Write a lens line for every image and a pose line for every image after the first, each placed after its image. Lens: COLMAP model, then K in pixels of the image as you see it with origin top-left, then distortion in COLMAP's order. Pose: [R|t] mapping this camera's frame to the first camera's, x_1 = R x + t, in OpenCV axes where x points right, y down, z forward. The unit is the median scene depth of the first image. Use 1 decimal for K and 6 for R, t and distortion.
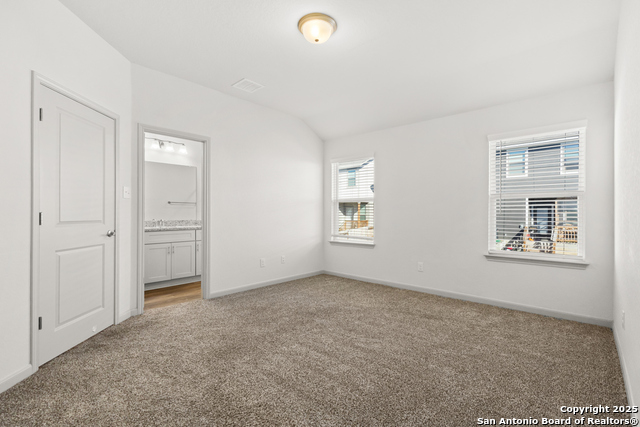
lens RADIAL K [[294.8, 0, 318.3], [0, 294.8, 212.6], [0, 0, 1]] dist [-0.001647, 0.002482]
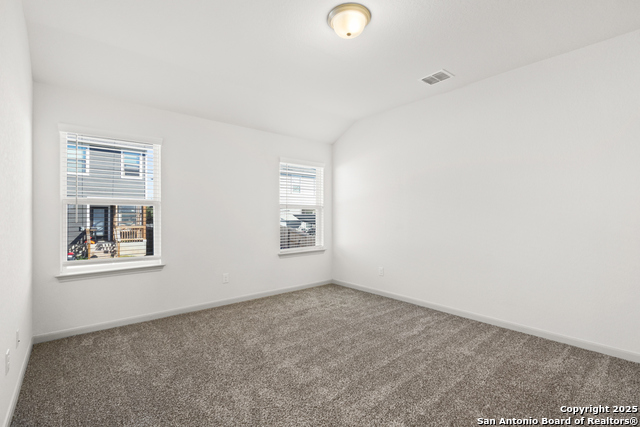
lens RADIAL K [[294.8, 0, 320.7], [0, 294.8, 215.2], [0, 0, 1]] dist [-0.001647, 0.002482]
pose [[0.124085, -0.007268, 0.992245, -0.402858], [-0.003372, 0.999964, 0.007746, -0.017704], [-0.992266, -0.004307, 0.124056, 0.436853]]
